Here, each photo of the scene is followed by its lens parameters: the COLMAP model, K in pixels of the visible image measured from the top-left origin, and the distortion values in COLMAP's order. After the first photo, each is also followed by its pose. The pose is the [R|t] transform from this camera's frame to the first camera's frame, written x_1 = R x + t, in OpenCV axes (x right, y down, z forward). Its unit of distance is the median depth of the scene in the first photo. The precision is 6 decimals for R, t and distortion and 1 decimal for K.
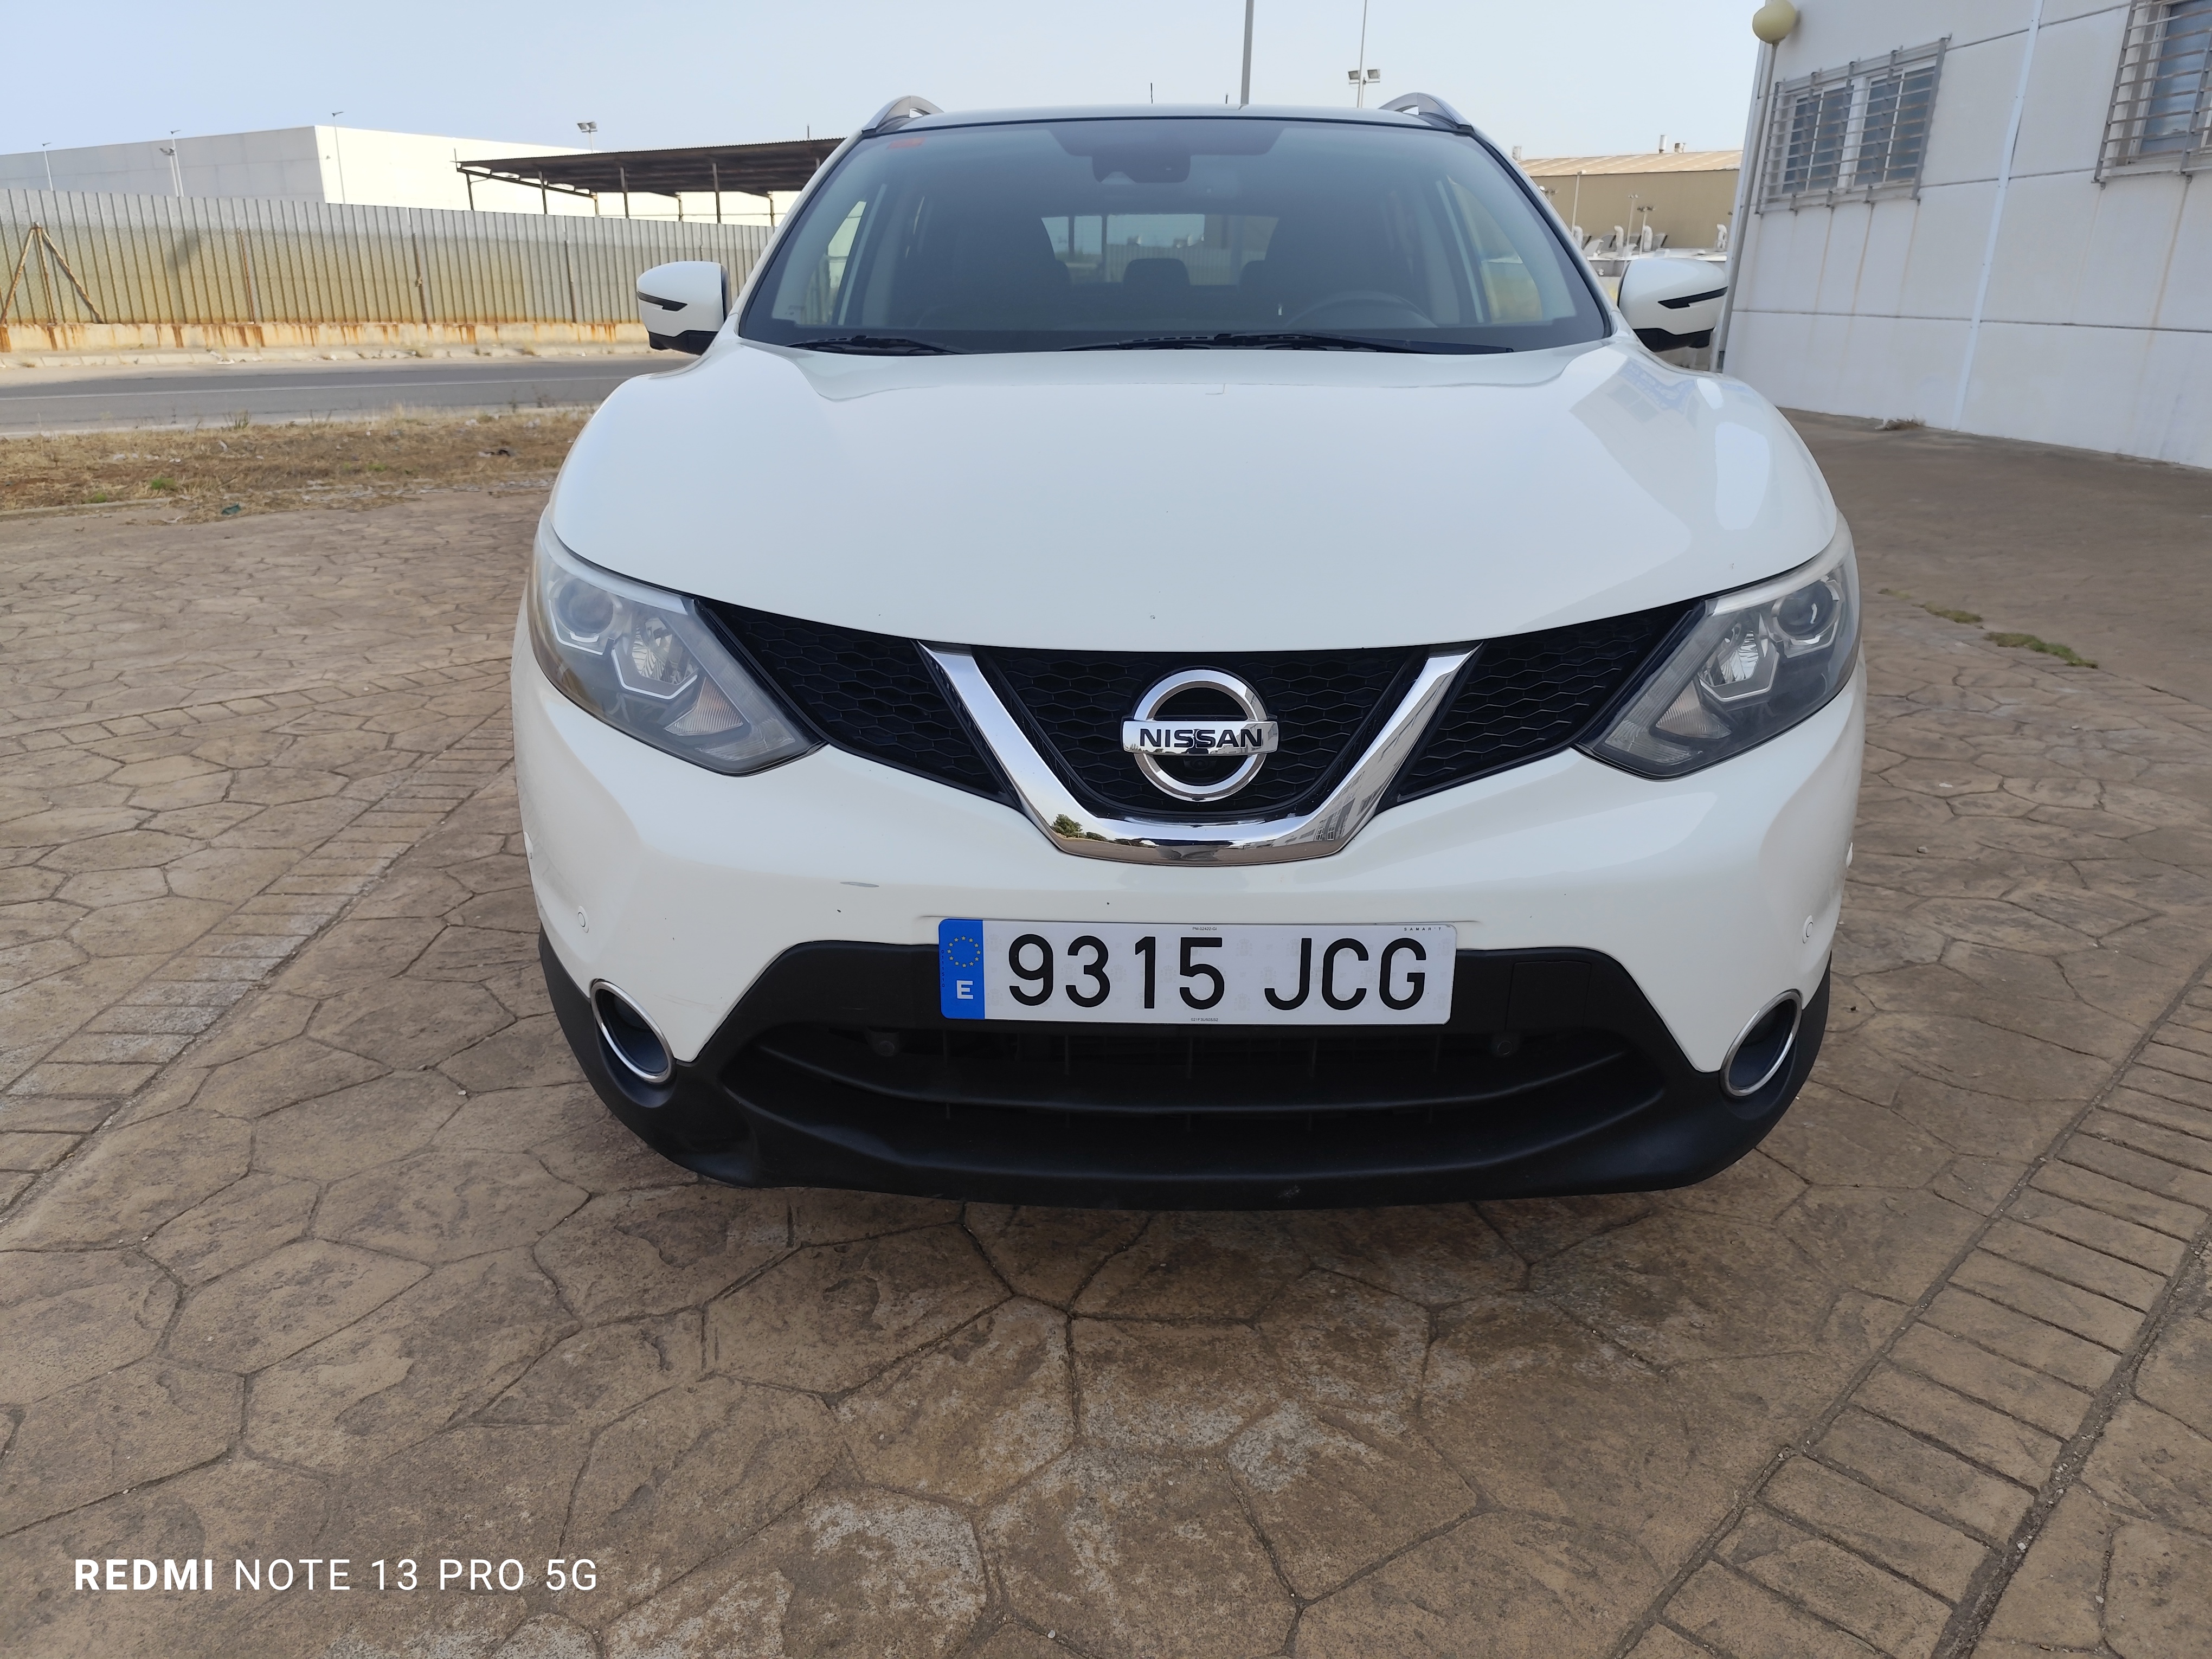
lens RADIAL K [[1527.2, 0, 1090.3], [0, 1527.2, 834.3], [0, 0, 1]] dist [0.021116, -0.026619]
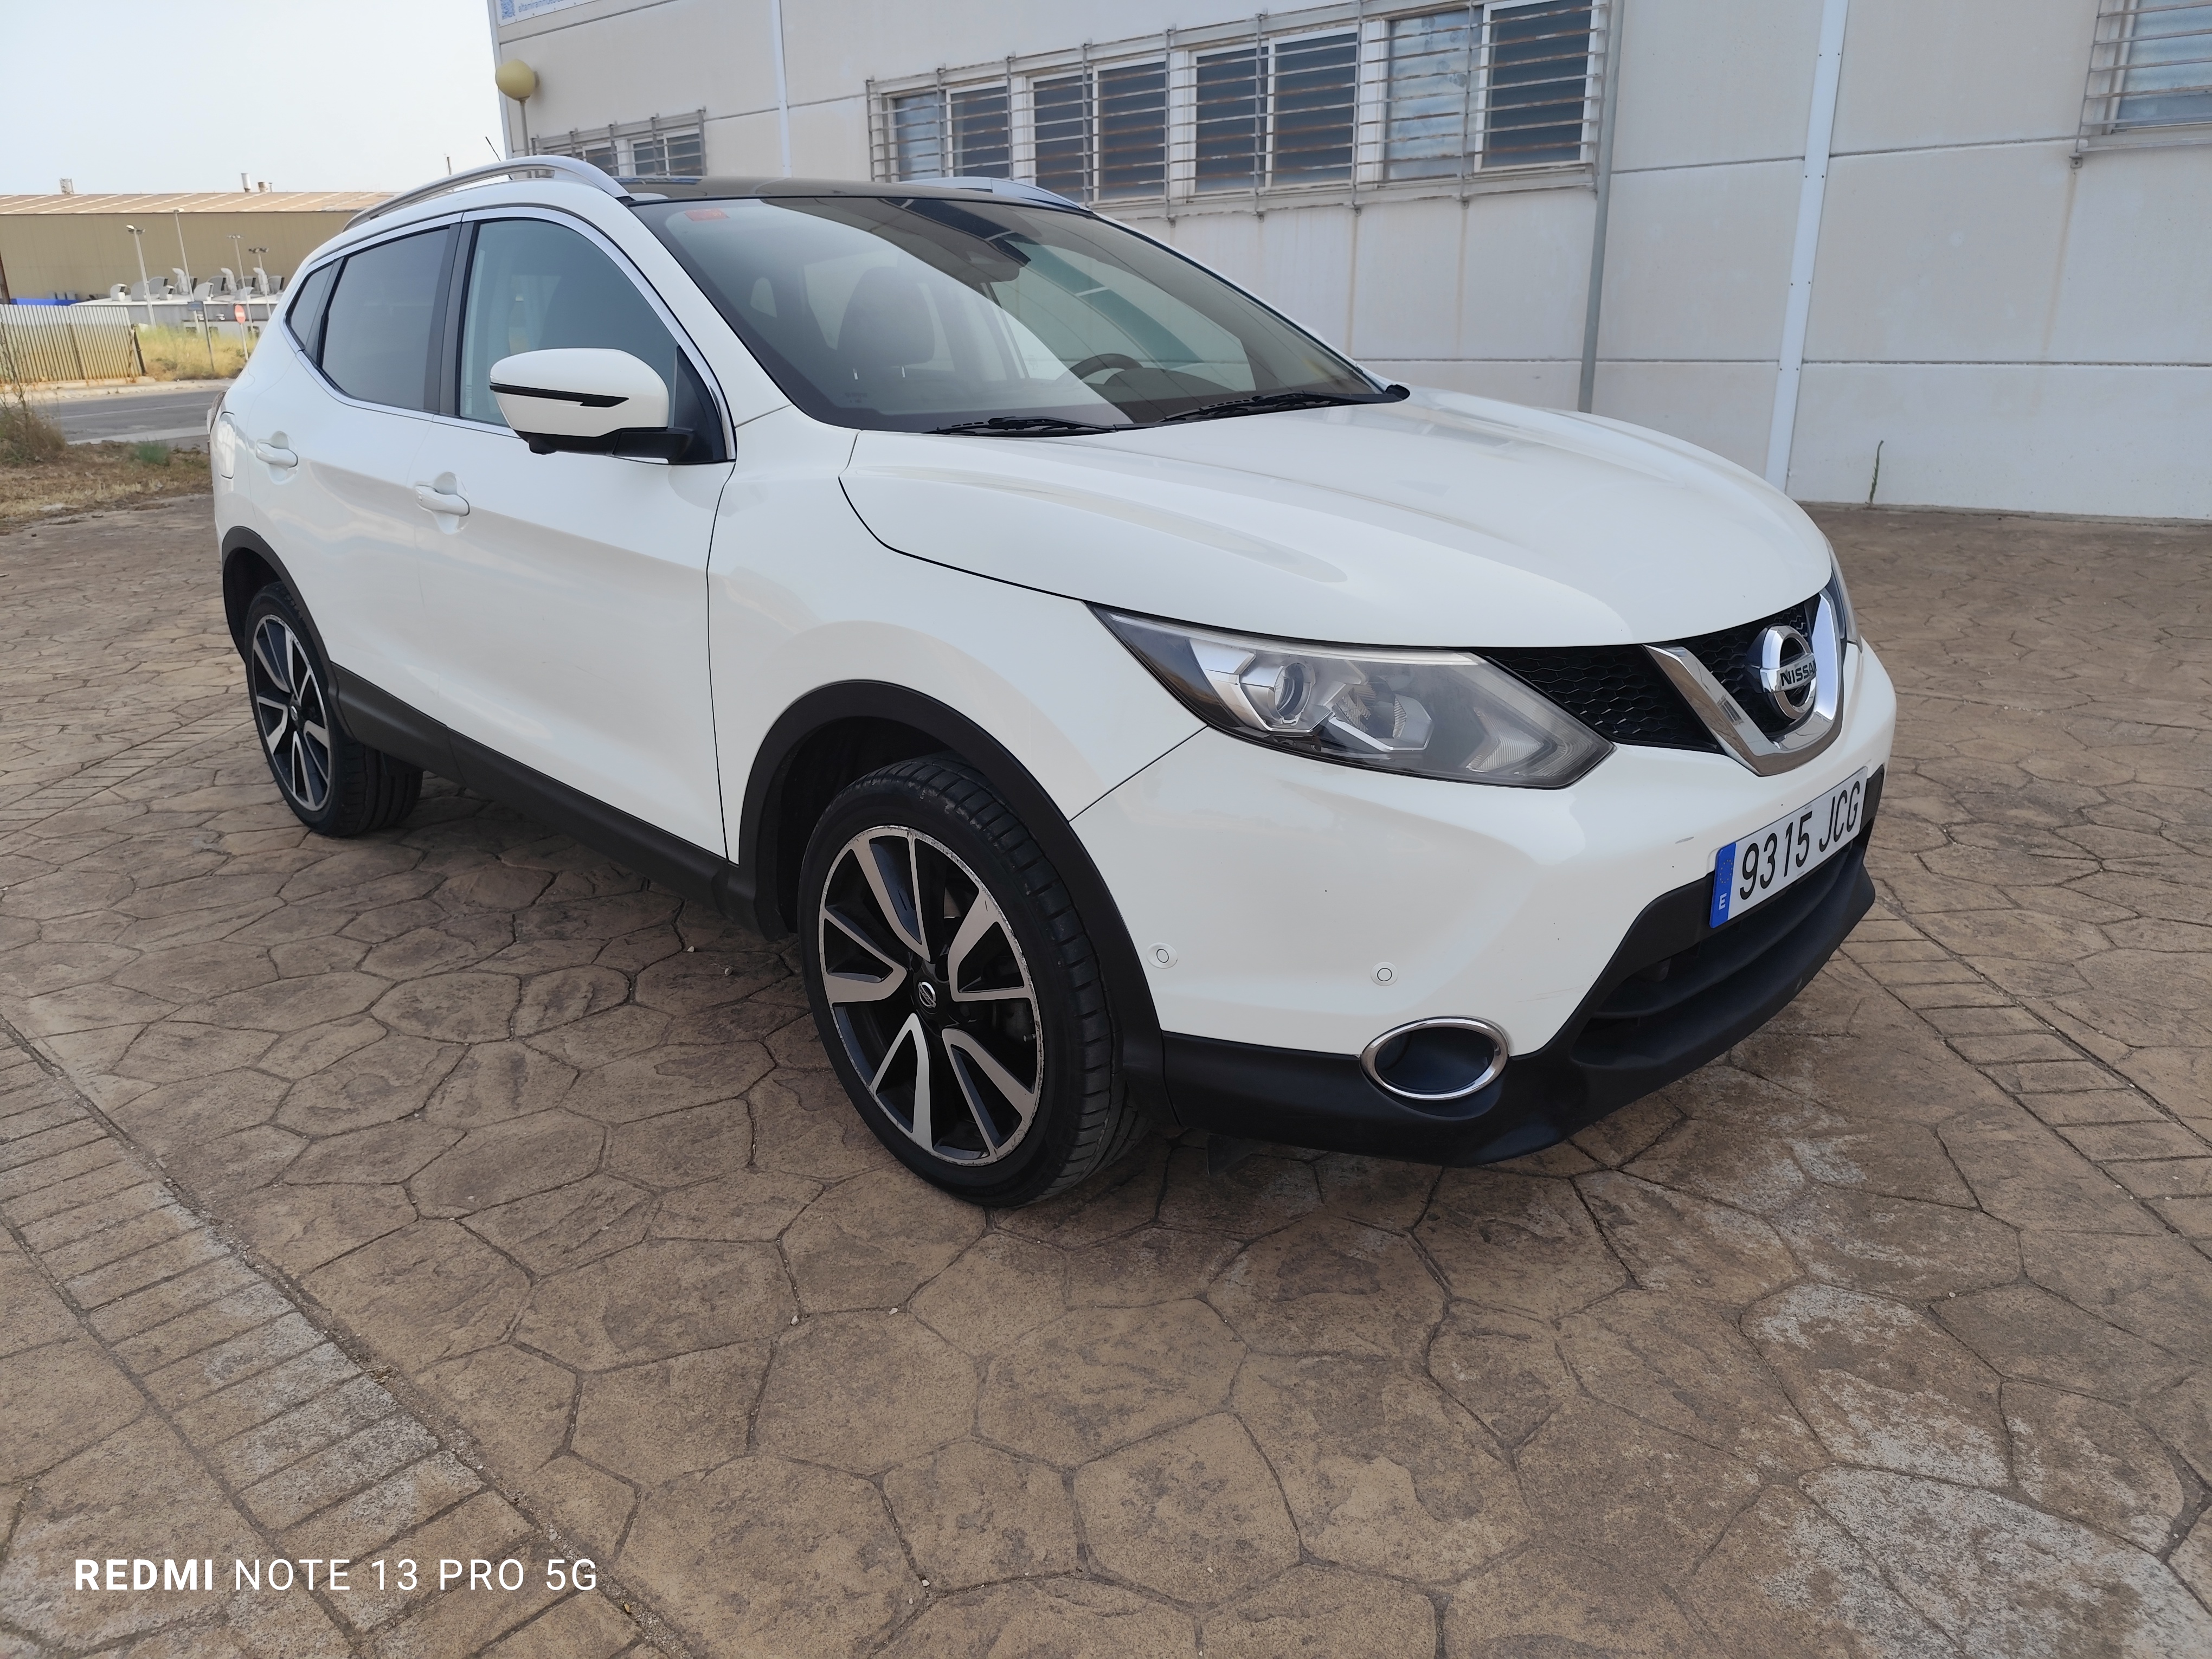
lens RADIAL K [[1527.2, 0, 1098.0], [0, 1527.2, 829.4], [0, 0, 1]] dist [0.021116, -0.026619]
pose [[0.687912, -0.247914, 0.682140, -0.952263], [0.266016, 0.960573, 0.080838, -0.146519], [-0.675287, 0.125851, 0.726739, 0.294101]]
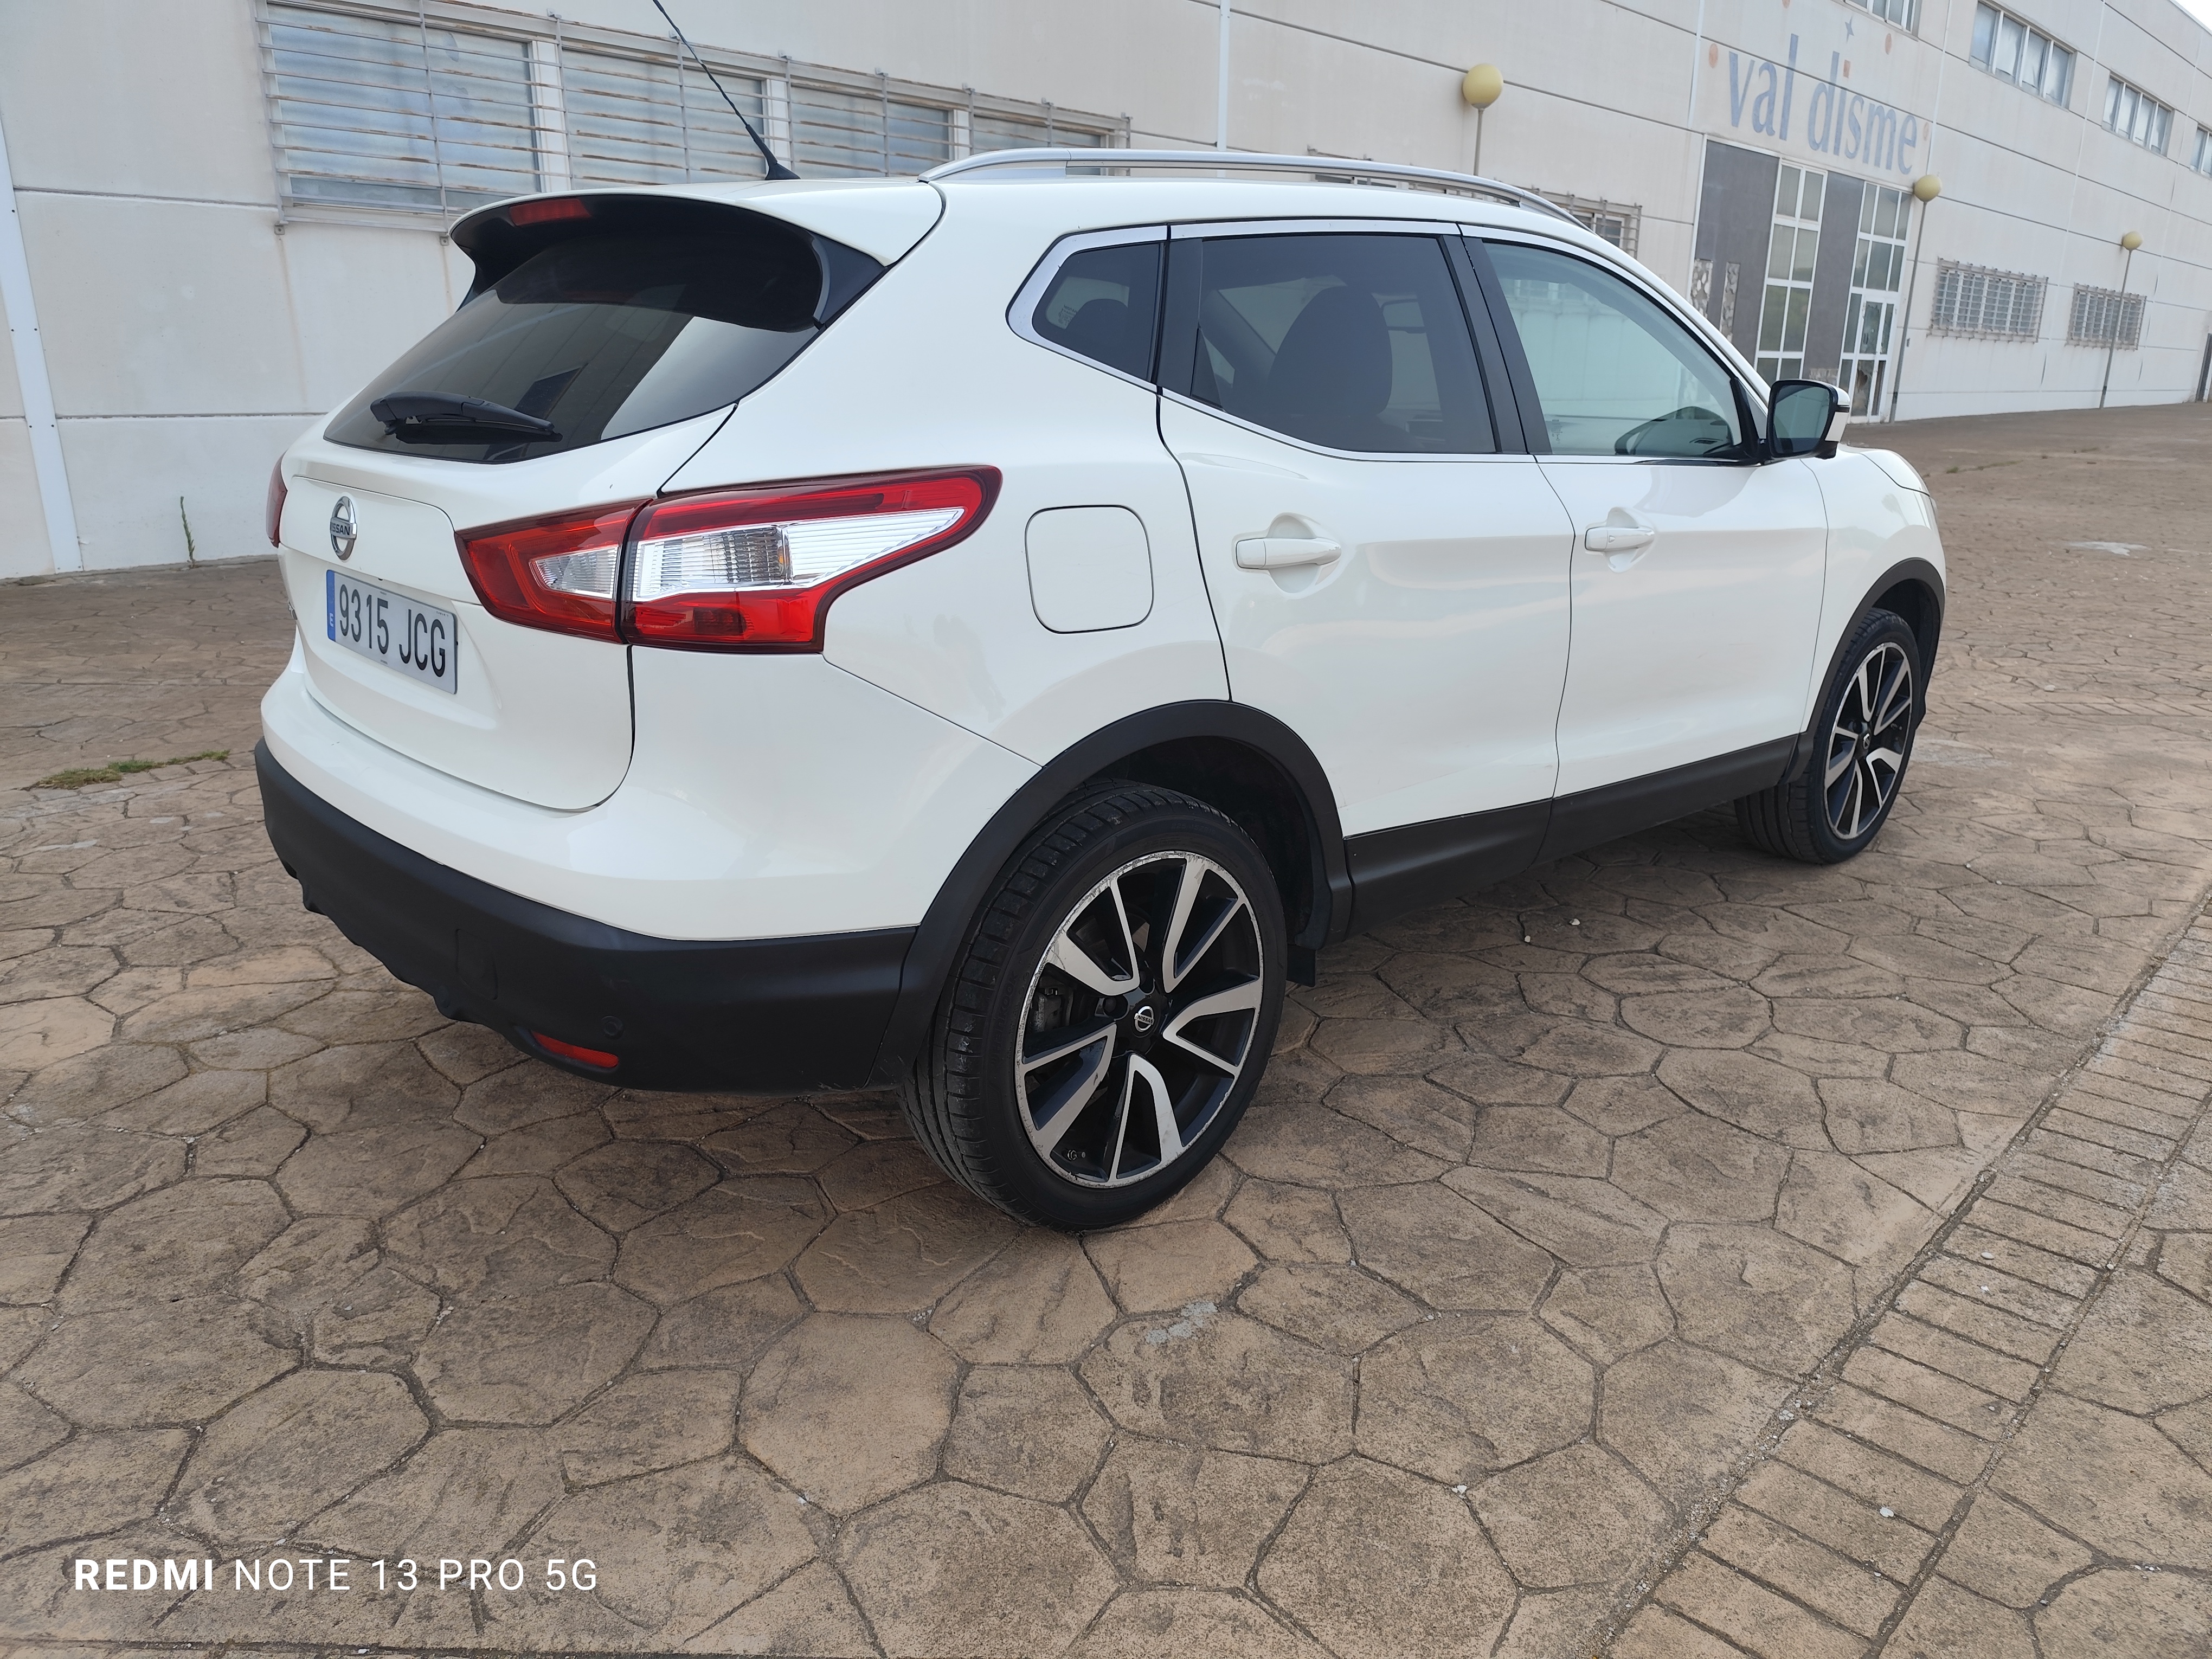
lens RADIAL K [[1527.2, 0, 1103.5], [0, 1527.2, 838.0], [0, 0, 1]] dist [0.021116, -0.026619]
pose [[-0.700300, -0.222458, 0.678301, -0.988280], [0.228861, 0.830079, 0.508519, -1.048632], [-0.676167, 0.511353, -0.530392, 2.830441]]
